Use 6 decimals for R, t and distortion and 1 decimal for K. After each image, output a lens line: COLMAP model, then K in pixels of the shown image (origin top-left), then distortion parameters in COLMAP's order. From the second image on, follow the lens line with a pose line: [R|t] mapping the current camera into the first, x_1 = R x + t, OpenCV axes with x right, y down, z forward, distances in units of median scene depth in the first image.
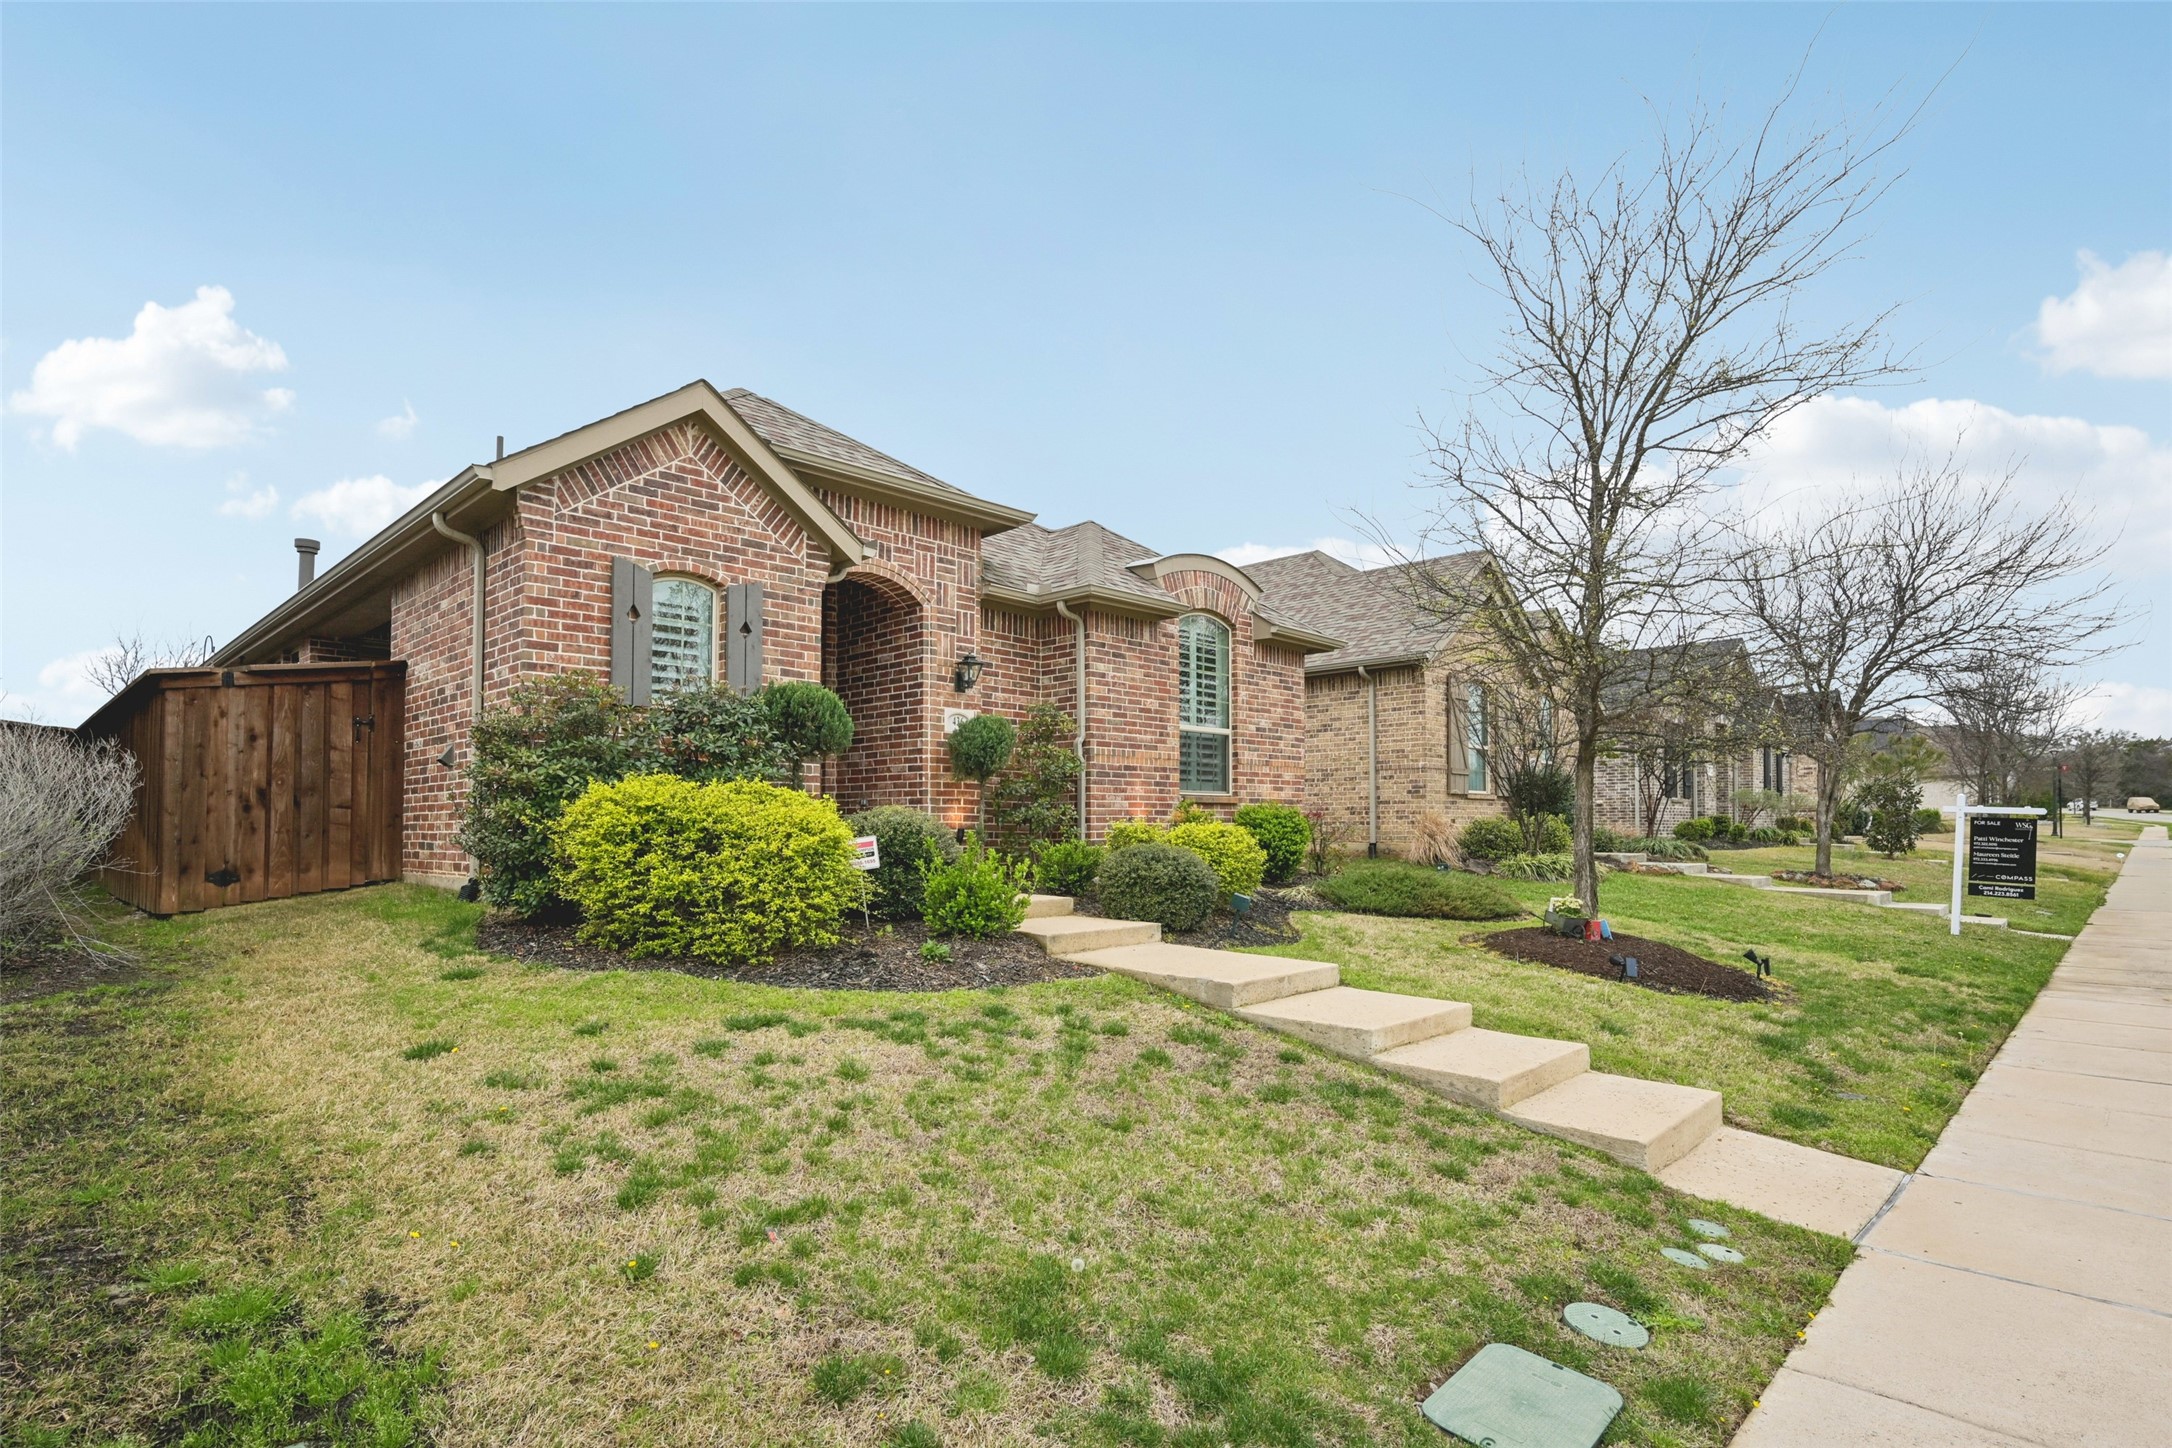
lens RADIAL K [[1064.4, 0, 1084.9], [0, 1064.4, 823.8], [0, 0, 1]] dist [0.000280, -0.000007]
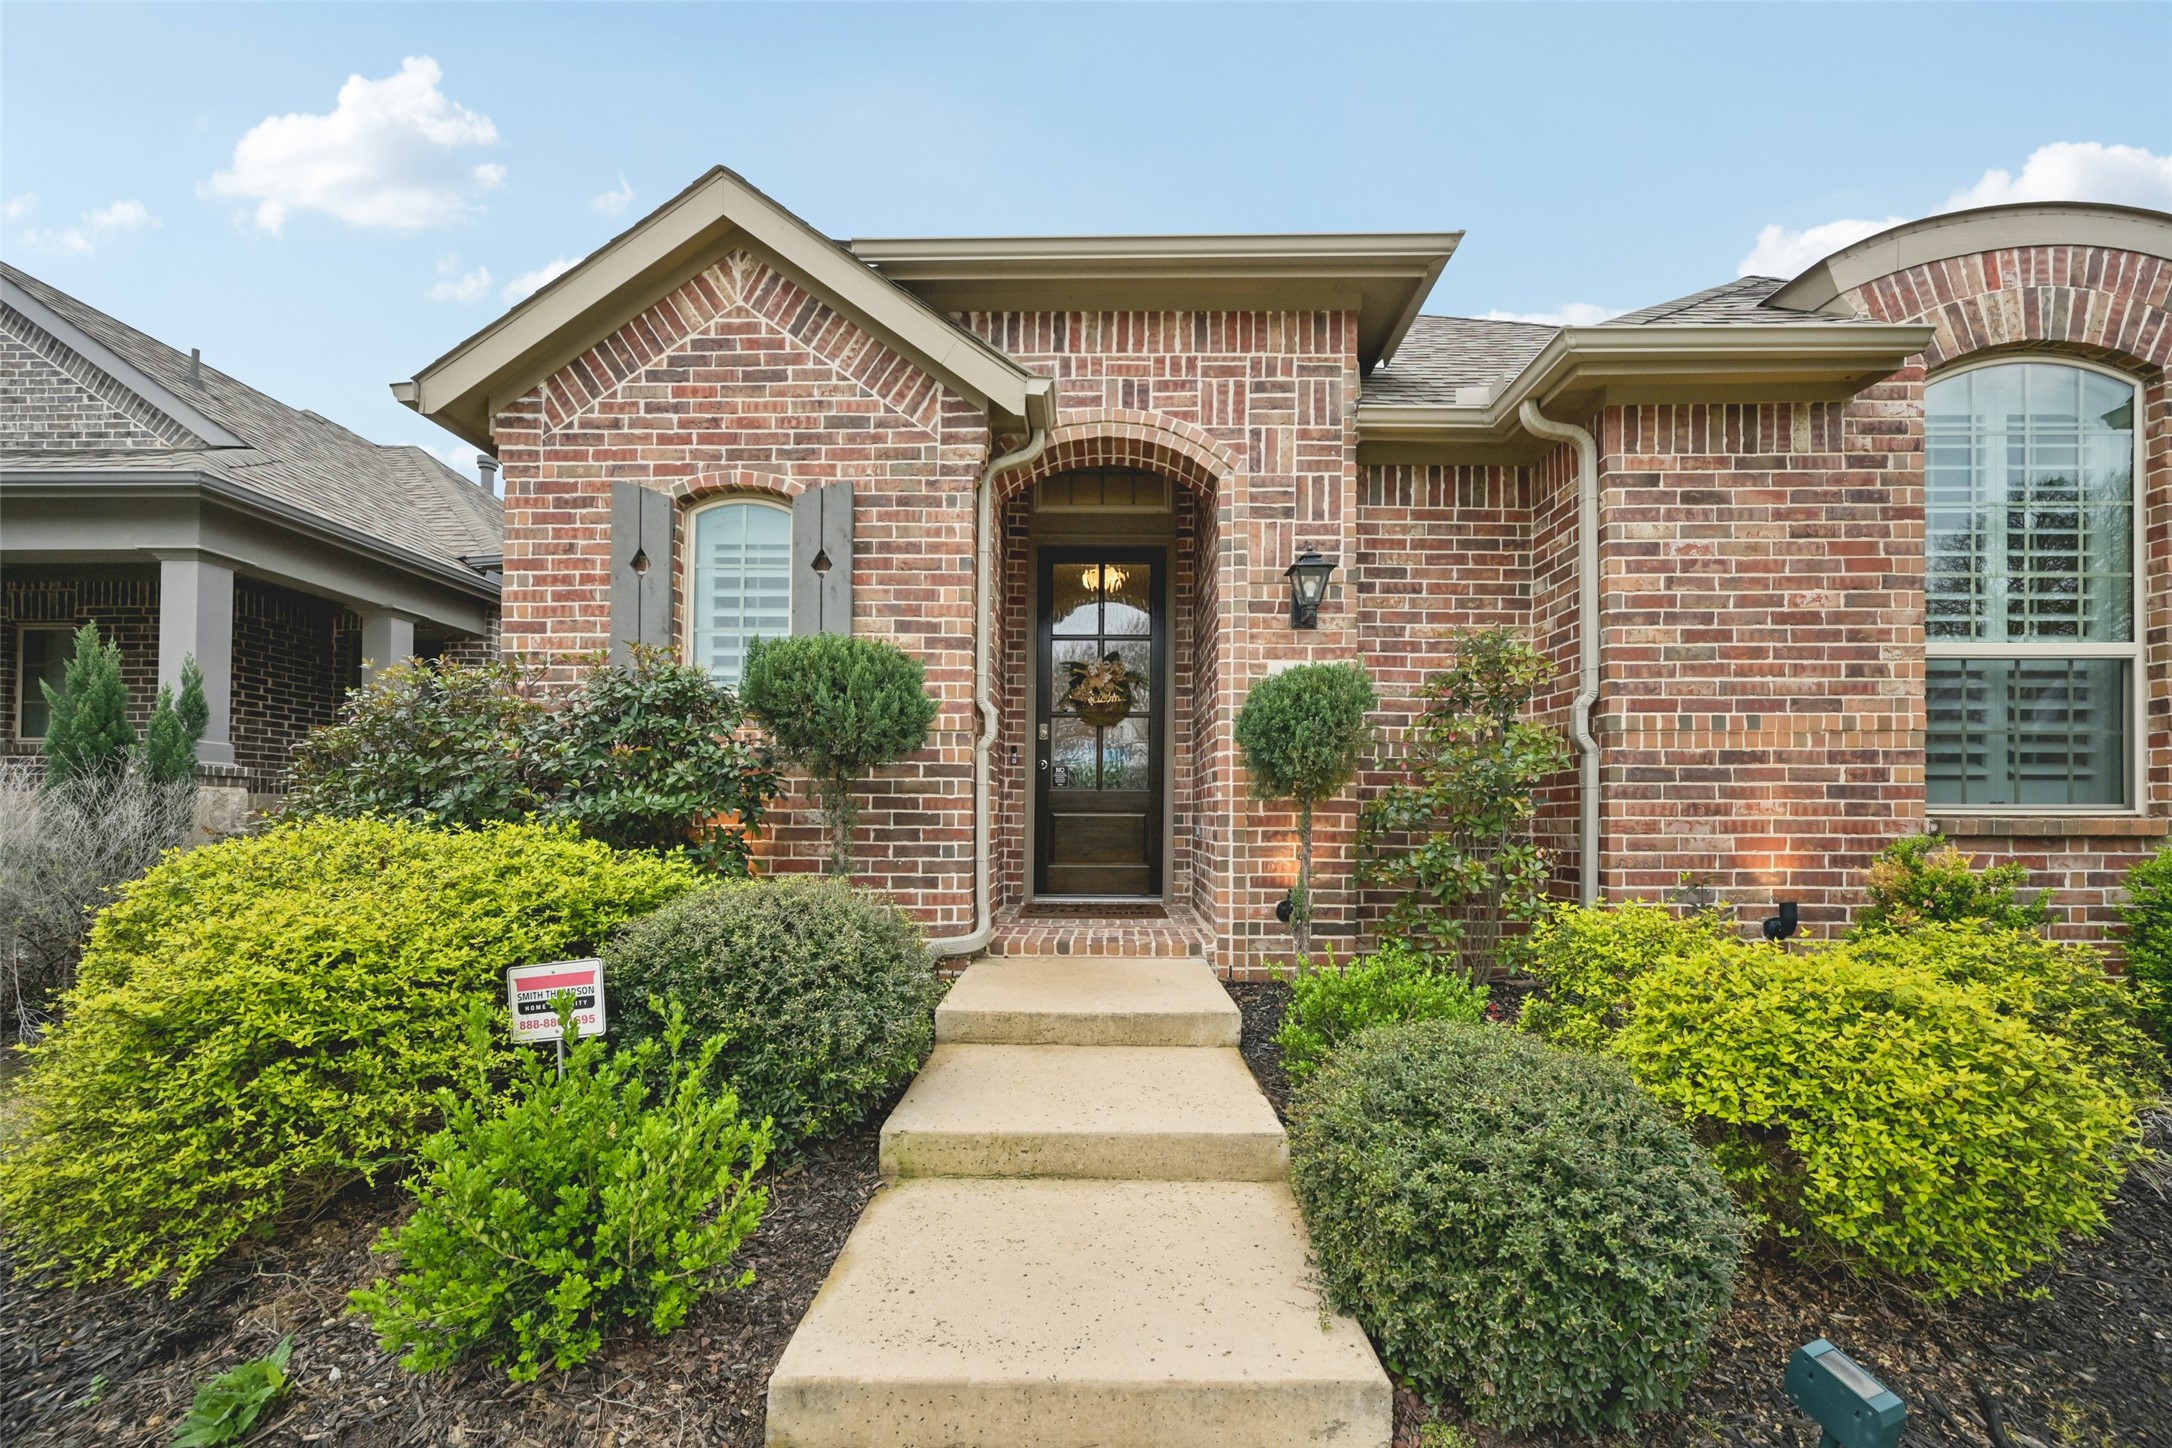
lens RADIAL K [[919.2, 0, 1087.0], [0, 919.2, 814.5], [0, 0, 1]] dist [-0.000237, 0.000132]
pose [[0.695273, 0.002294, -0.718742, 0.157929], [-0.002380, 0.999997, 0.000889, -0.036825], [0.718741, 0.001093, 0.695277, 0.704207]]
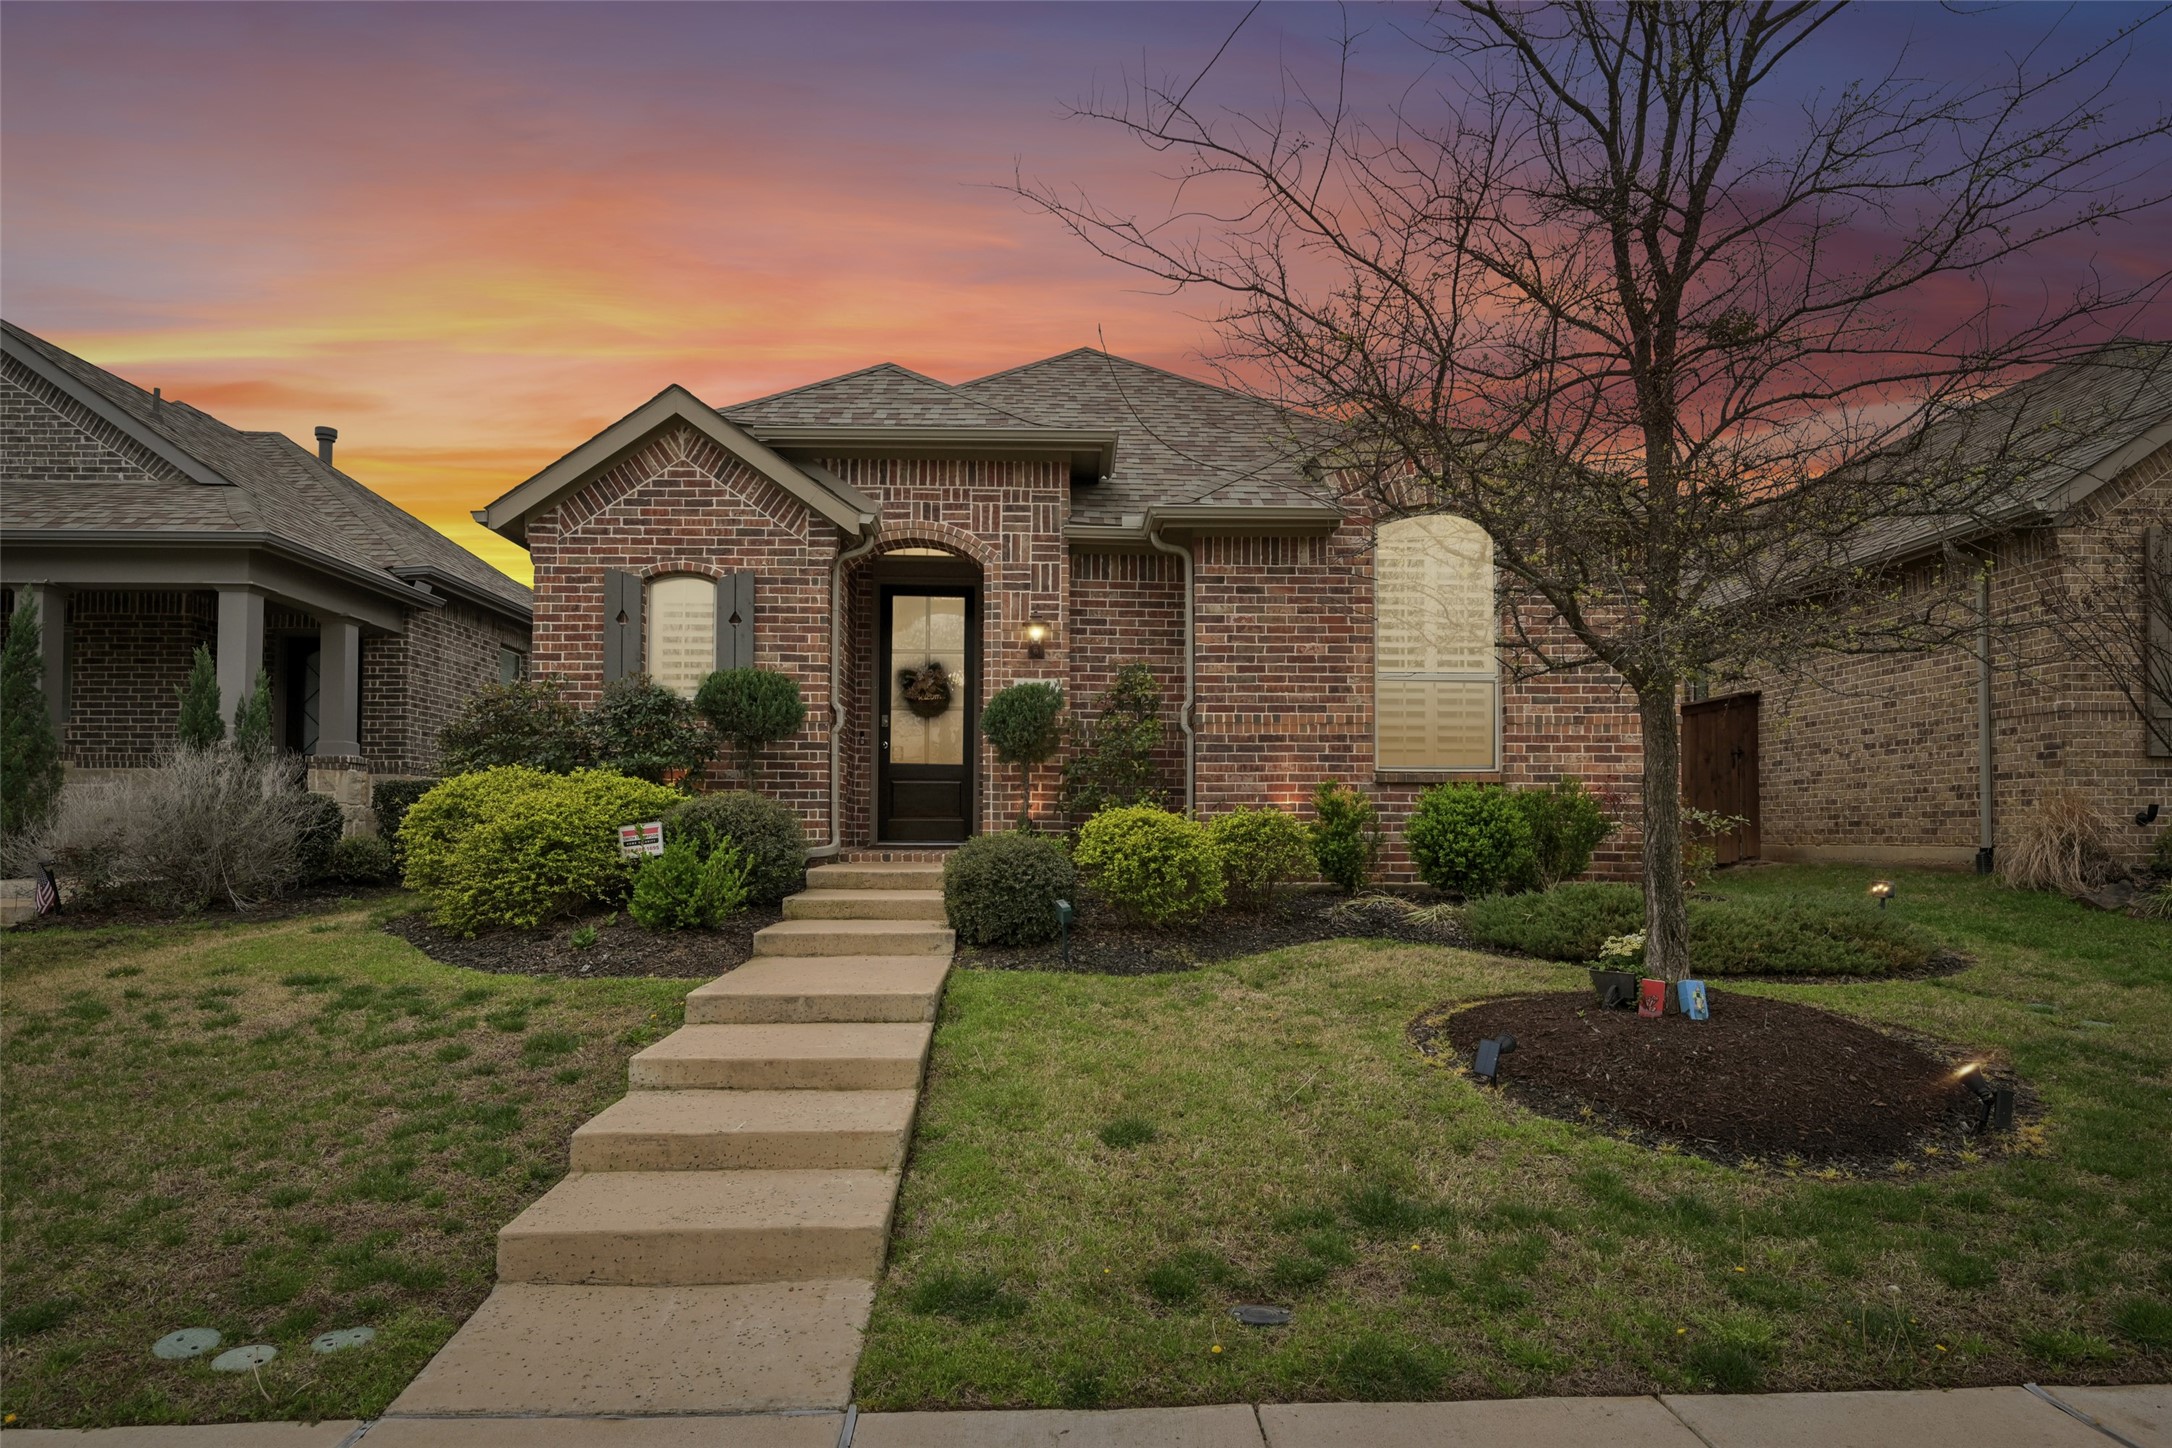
lens RADIAL K [[1284.0, 0, 1093.1], [0, 1284.0, 825.4], [0, 0, 1]] dist [-0.002698, -0.000374]
pose [[0.738404, -0.001372, -0.674357, 0.707043], [0.000145, 0.999998, -0.001875, 0.013337], [0.674358, 0.001287, 0.738403, 0.317108]]
